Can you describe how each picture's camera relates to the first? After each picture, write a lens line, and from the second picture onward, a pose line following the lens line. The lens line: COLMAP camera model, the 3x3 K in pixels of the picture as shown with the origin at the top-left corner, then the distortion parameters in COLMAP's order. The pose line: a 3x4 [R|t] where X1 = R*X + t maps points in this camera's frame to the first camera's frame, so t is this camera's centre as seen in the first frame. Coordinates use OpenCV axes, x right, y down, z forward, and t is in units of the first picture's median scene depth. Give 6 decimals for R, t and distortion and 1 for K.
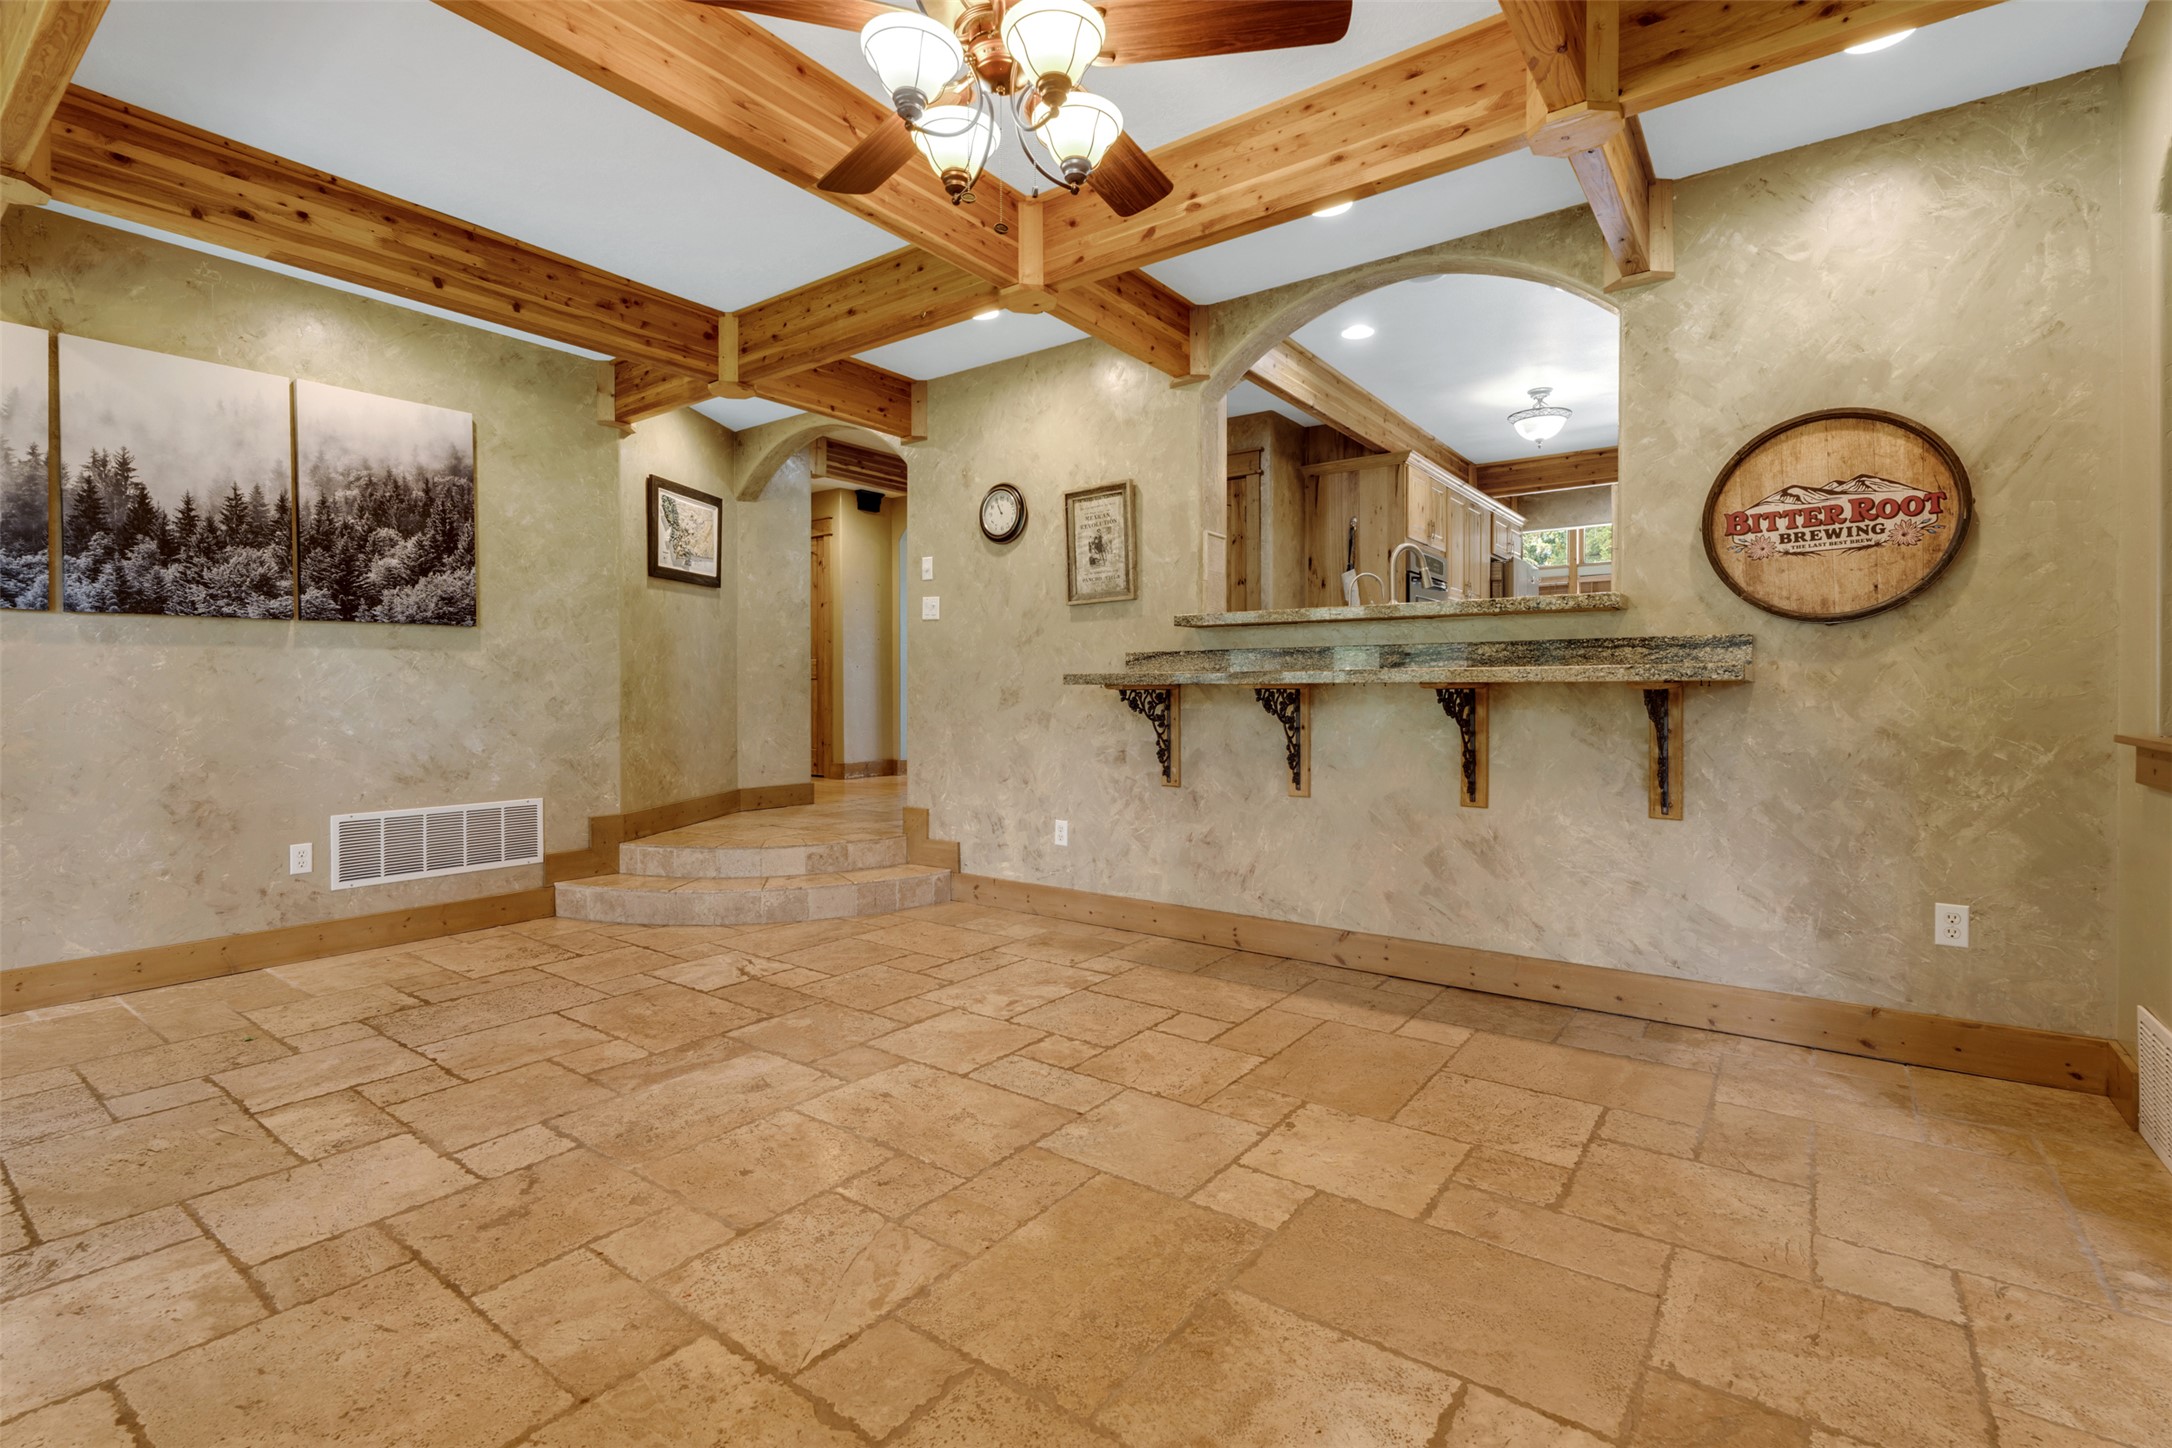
lens RADIAL K [[971.8, 0, 1080.5], [0, 971.8, 702.5], [0, 0, 1]] dist [0.004925, -0.001383]
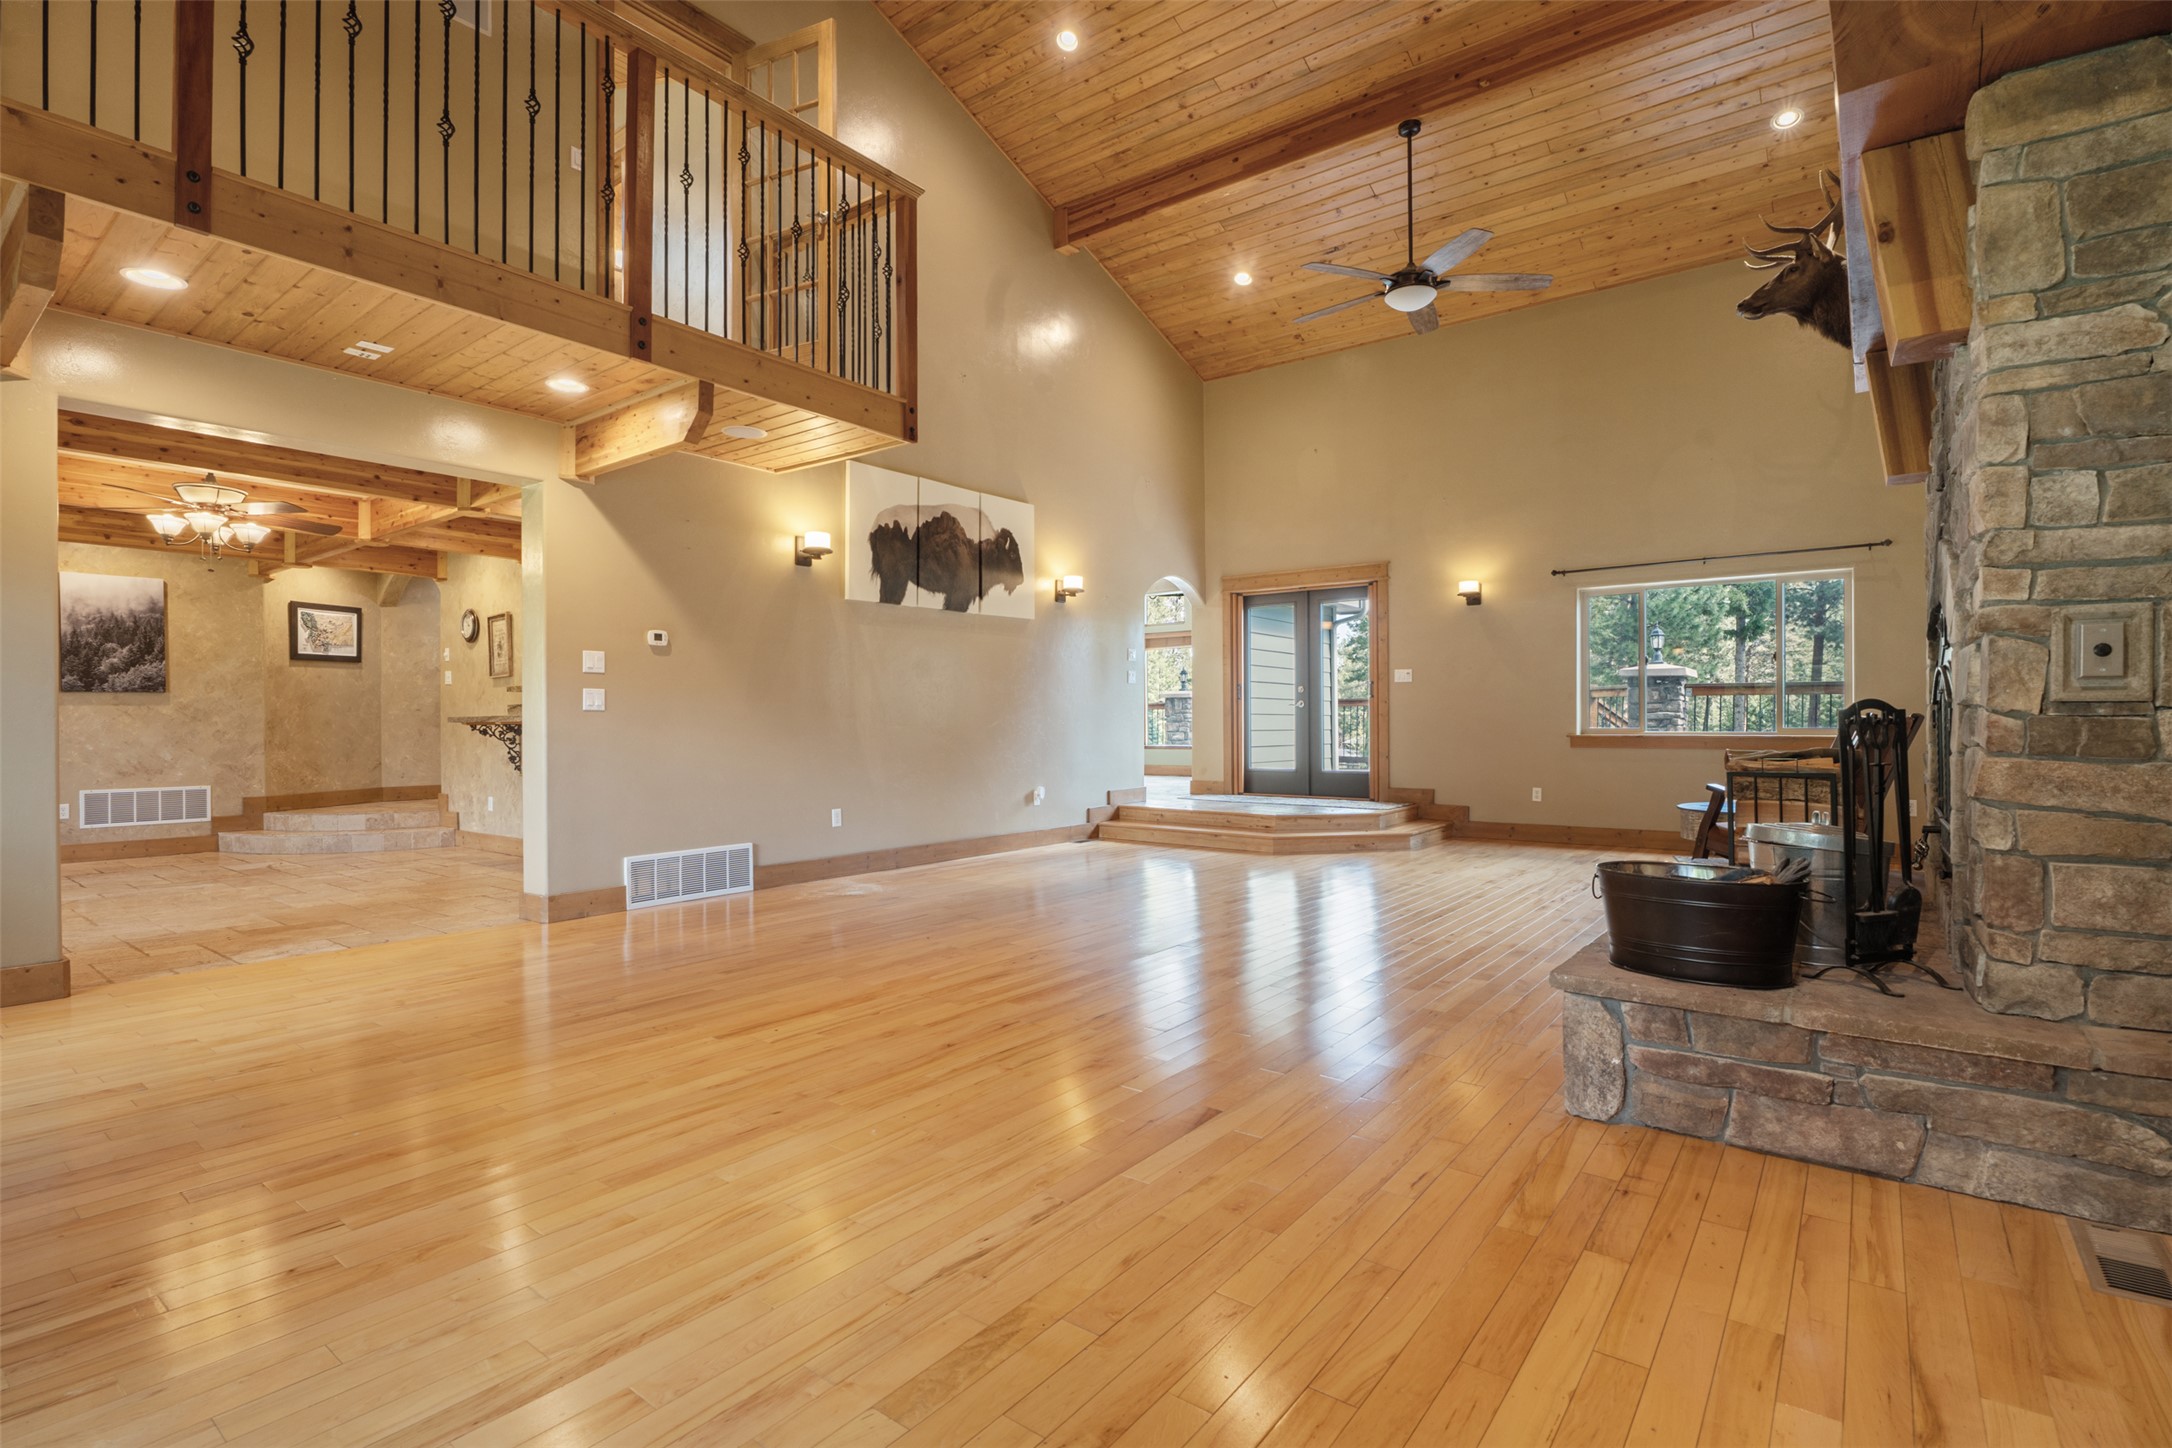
lens RADIAL K [[1030.8, 0, 1092.8], [0, 1030.8, 731.3], [0, 0, 1]] dist [-0.002311, -0.001411]
pose [[0.999844, -0.003056, -0.017400, 1.227243], [0.002998, 0.999990, -0.003337, 0.008963], [0.017410, 0.003284, 0.999843, -0.970086]]
